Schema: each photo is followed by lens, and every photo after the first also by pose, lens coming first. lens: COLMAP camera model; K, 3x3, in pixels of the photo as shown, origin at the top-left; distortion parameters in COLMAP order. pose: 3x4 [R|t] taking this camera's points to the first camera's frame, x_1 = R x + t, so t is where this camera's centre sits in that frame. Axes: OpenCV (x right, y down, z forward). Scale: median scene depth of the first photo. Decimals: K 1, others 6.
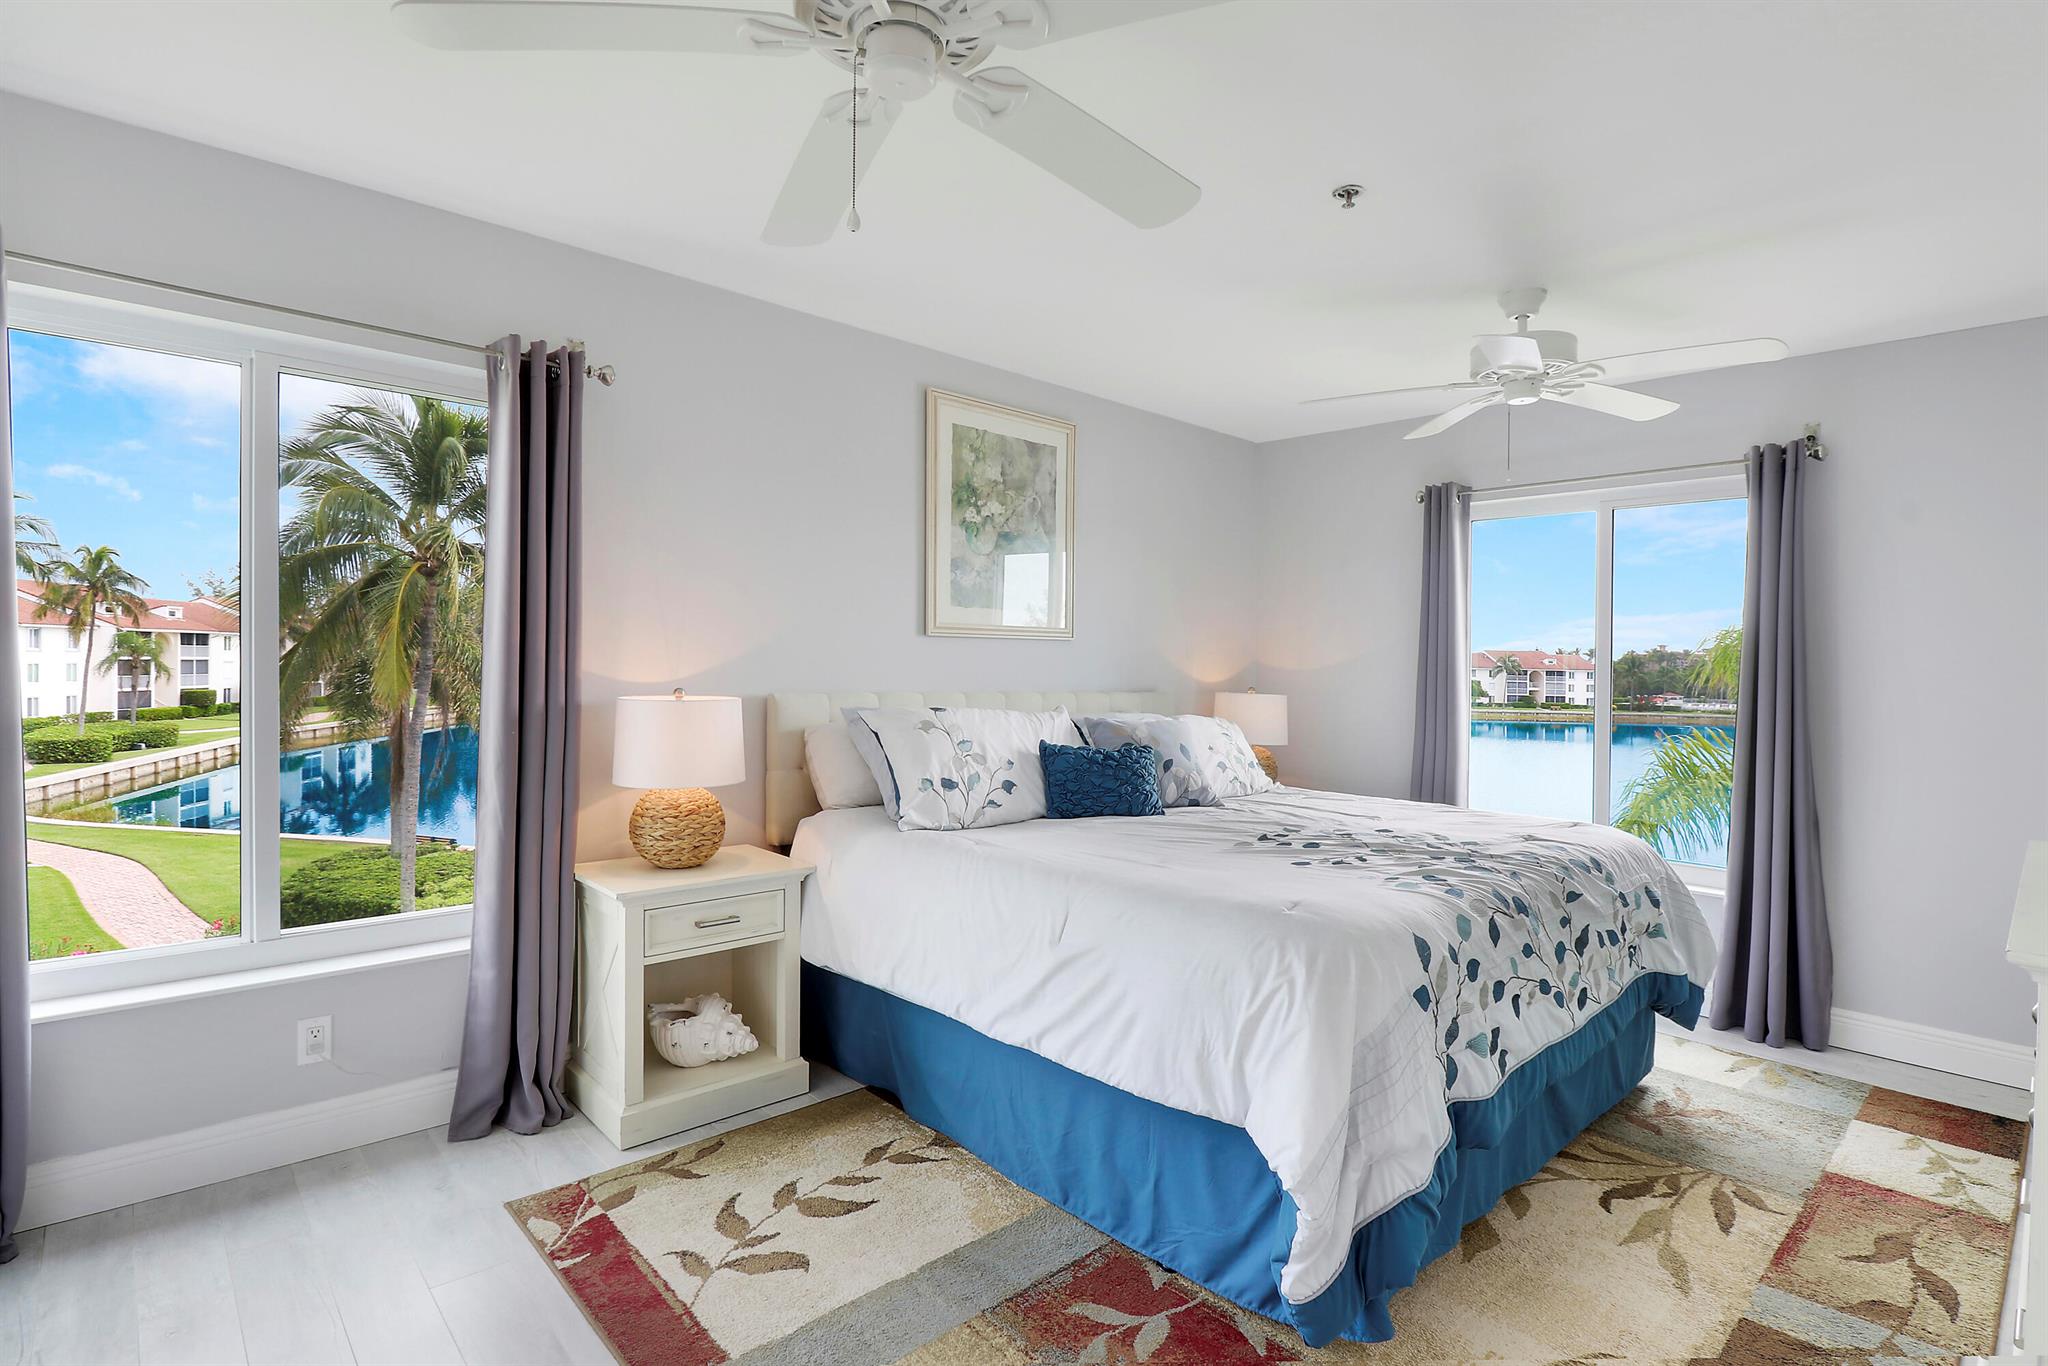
lens RADIAL K [[967.2, 0, 1024.0], [0, 967.2, 683.0], [0, 0, 1]] dist [-0.005671, -0.009745]
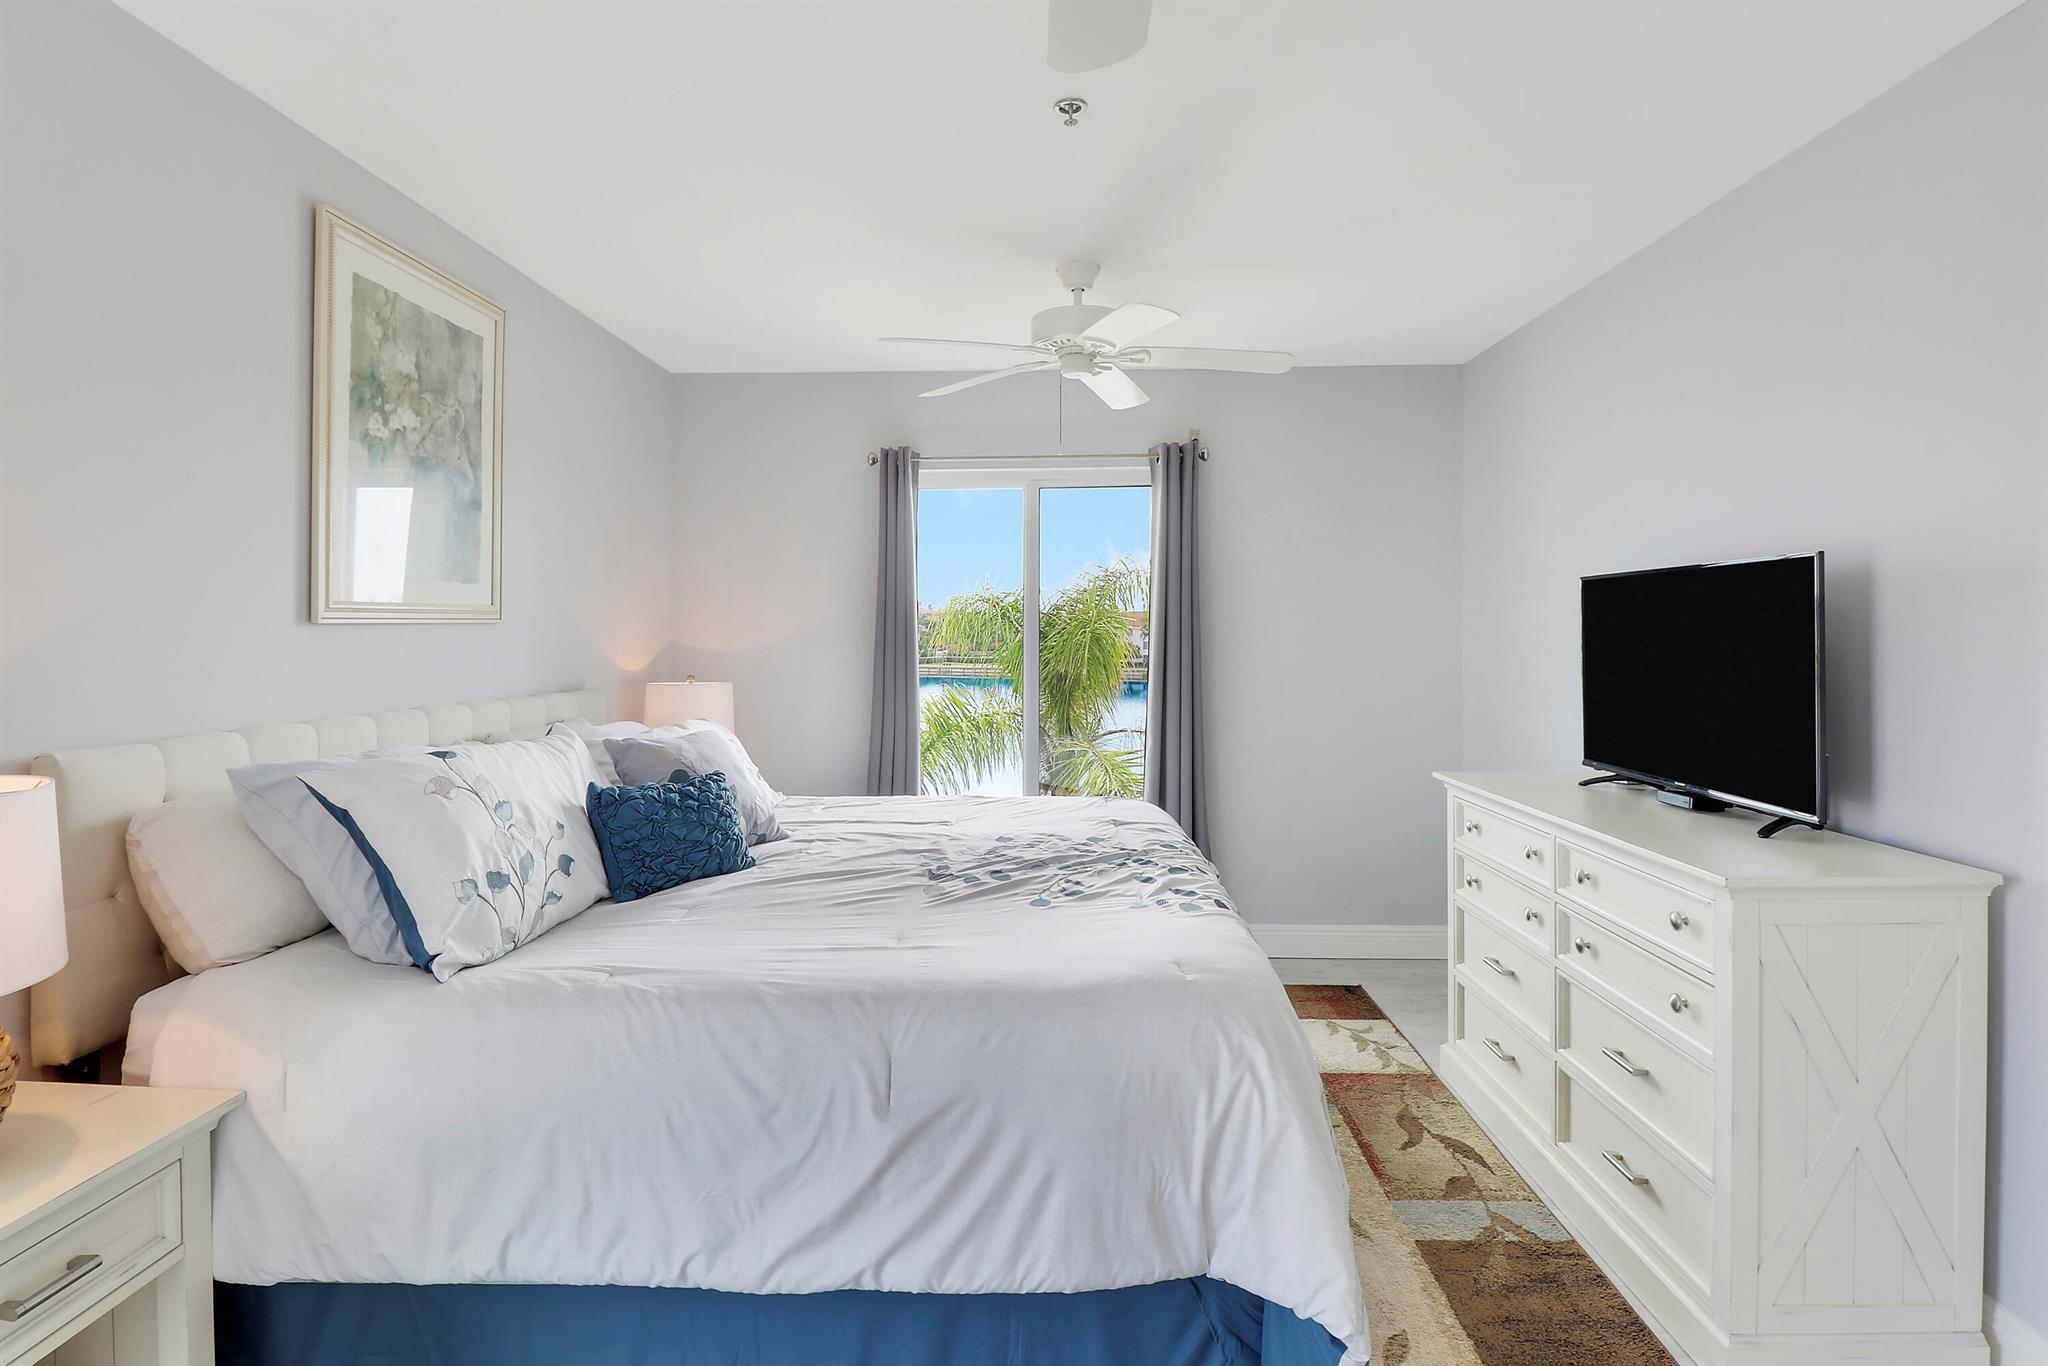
lens RADIAL K [[1038.6, 0, 990.8], [0, 1038.6, 631.1], [0, 0, 1]] dist [-0.003766, -0.009941]
pose [[0.722445, -0.021912, 0.691081, -0.273800], [0.030586, 0.999532, -0.000282, -0.036256], [-0.690751, 0.021341, 0.722778, 0.302015]]
